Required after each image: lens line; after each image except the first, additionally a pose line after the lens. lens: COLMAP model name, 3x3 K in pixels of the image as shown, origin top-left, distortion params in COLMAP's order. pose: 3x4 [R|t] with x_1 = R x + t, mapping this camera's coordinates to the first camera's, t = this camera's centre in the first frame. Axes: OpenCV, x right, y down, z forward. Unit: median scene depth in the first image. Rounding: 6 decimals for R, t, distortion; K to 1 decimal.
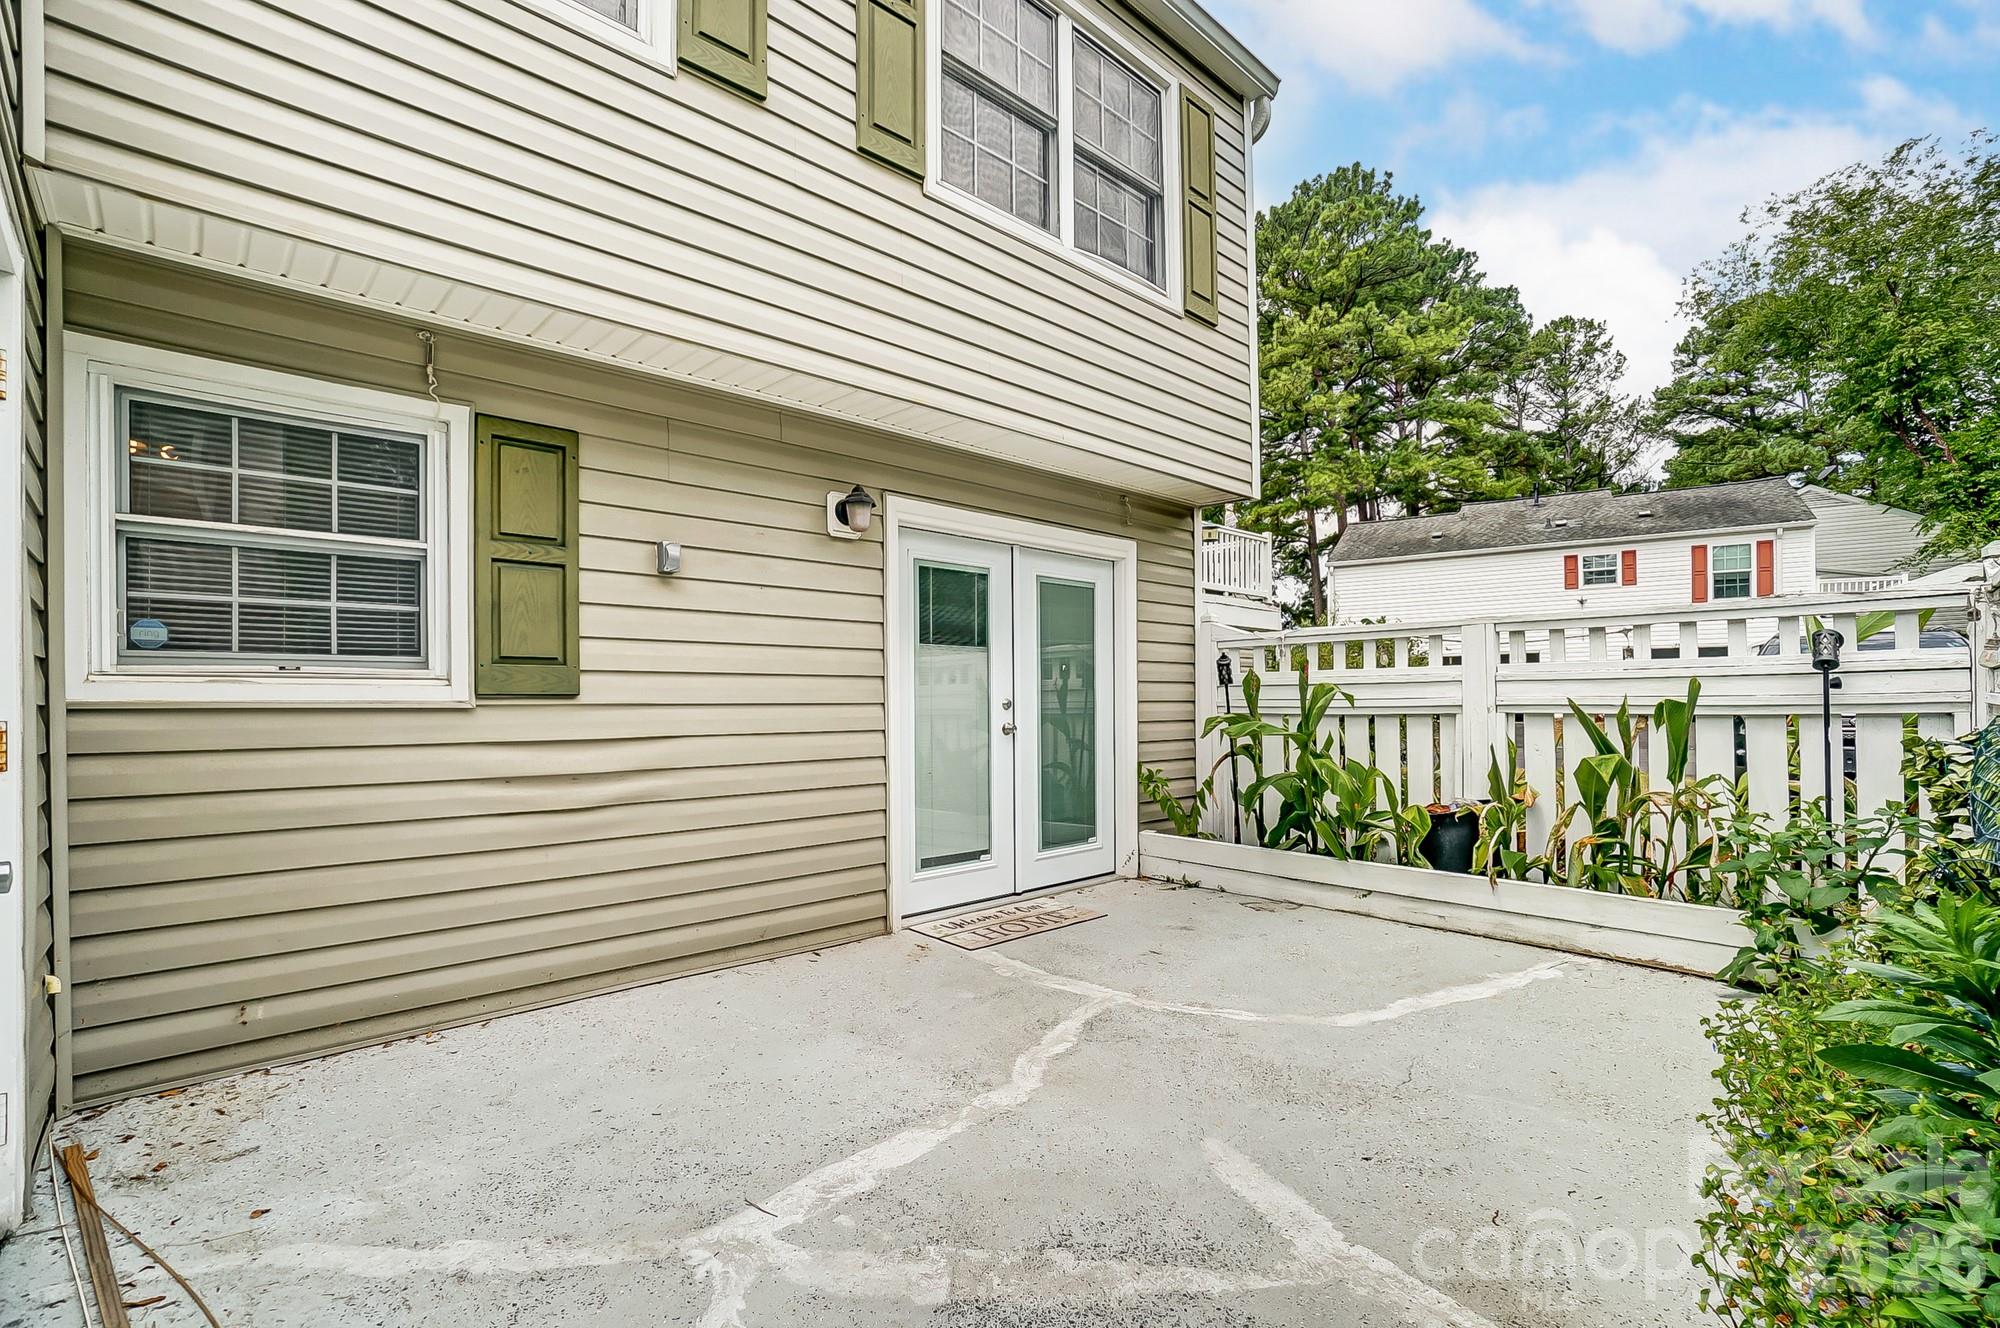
lens RADIAL K [[888.2, 0, 985.3], [0, 888.2, 691.2], [0, 0, 1]] dist [-0.063572, 0.020492]
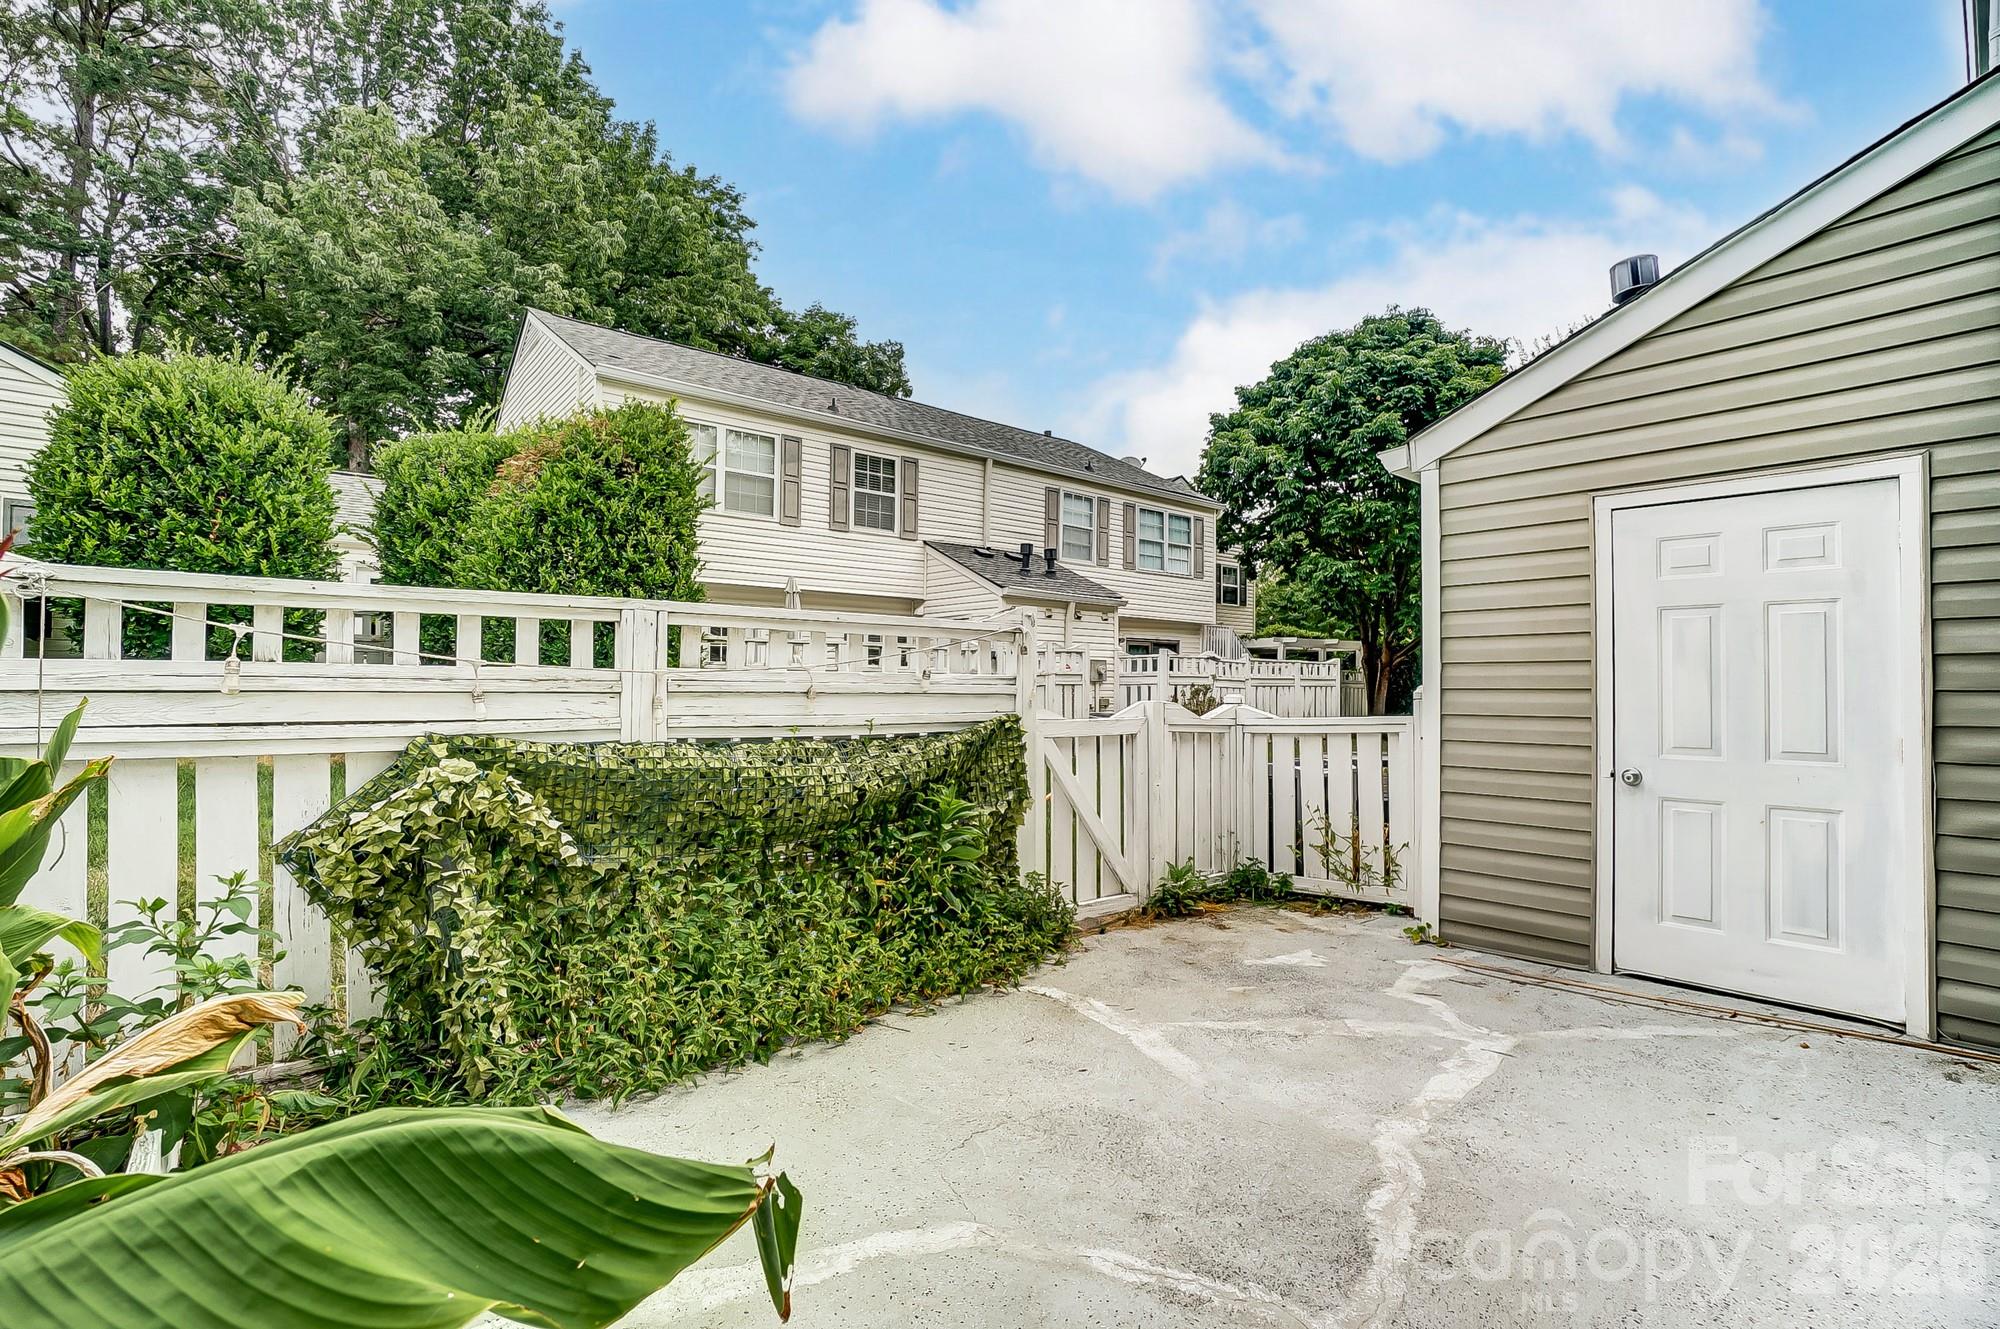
lens RADIAL K [[888.2, 0, 985.3], [0, 888.2, 691.7], [0, 0, 1]] dist [-0.063572, 0.020492]
pose [[-0.998039, 0.000474, 0.062586, 0.296299], [-0.000317, 0.999920, -0.012620, -0.014138], [-0.062587, -0.012615, -0.997960, 1.386768]]
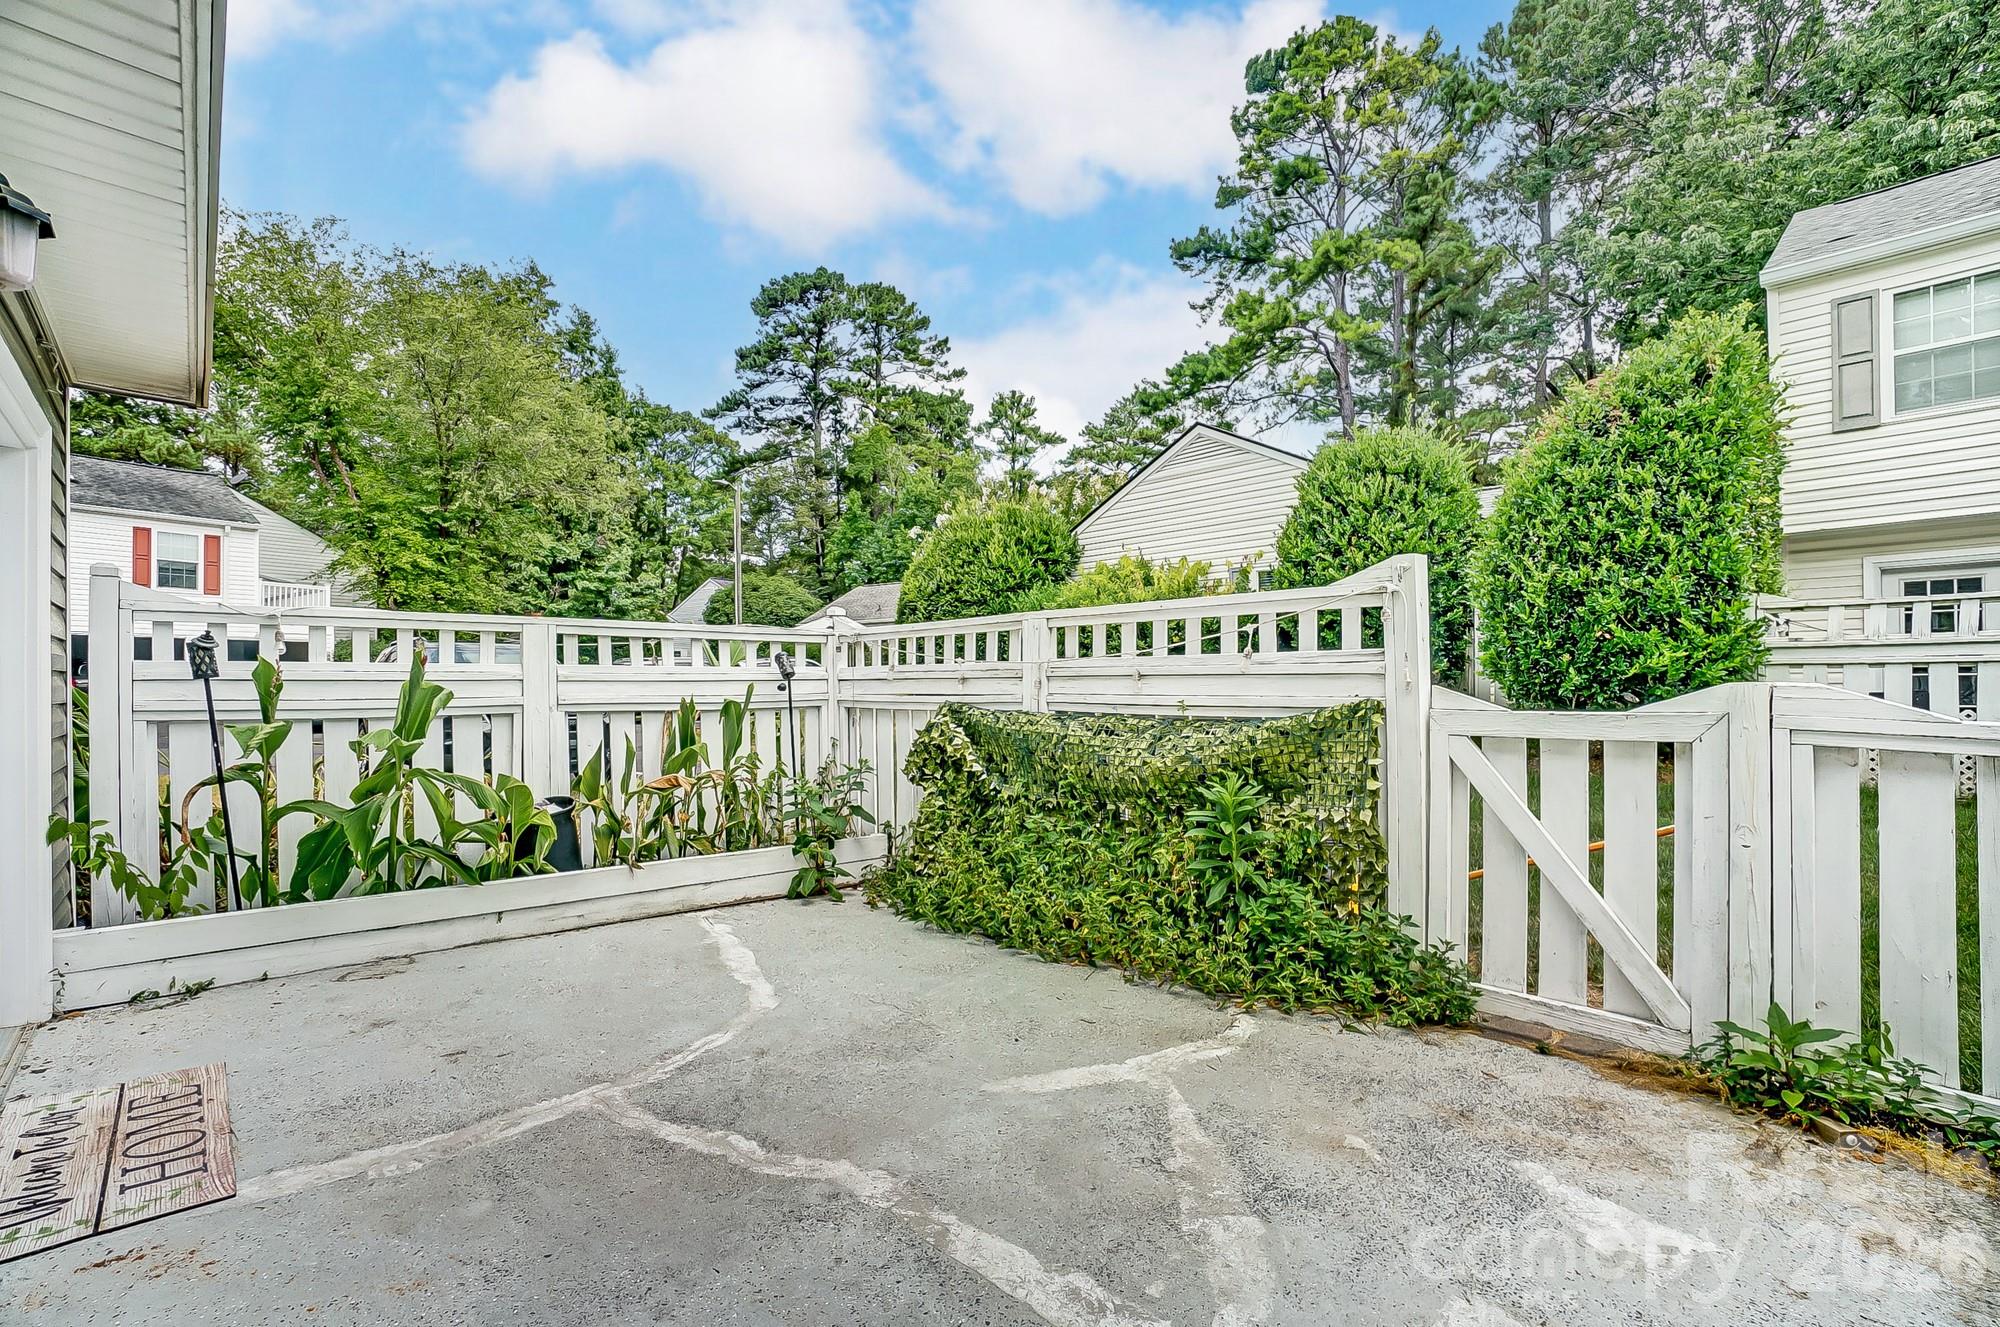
lens RADIAL K [[888.2, 0, 985.3], [0, 888.2, 690.7], [0, 0, 1]] dist [-0.063572, 0.020492]
pose [[0.002937, 0.002660, 0.999992, -0.551247], [-0.009423, 0.999952, -0.002633, -0.001723], [-0.999951, -0.009416, 0.002962, 0.616093]]
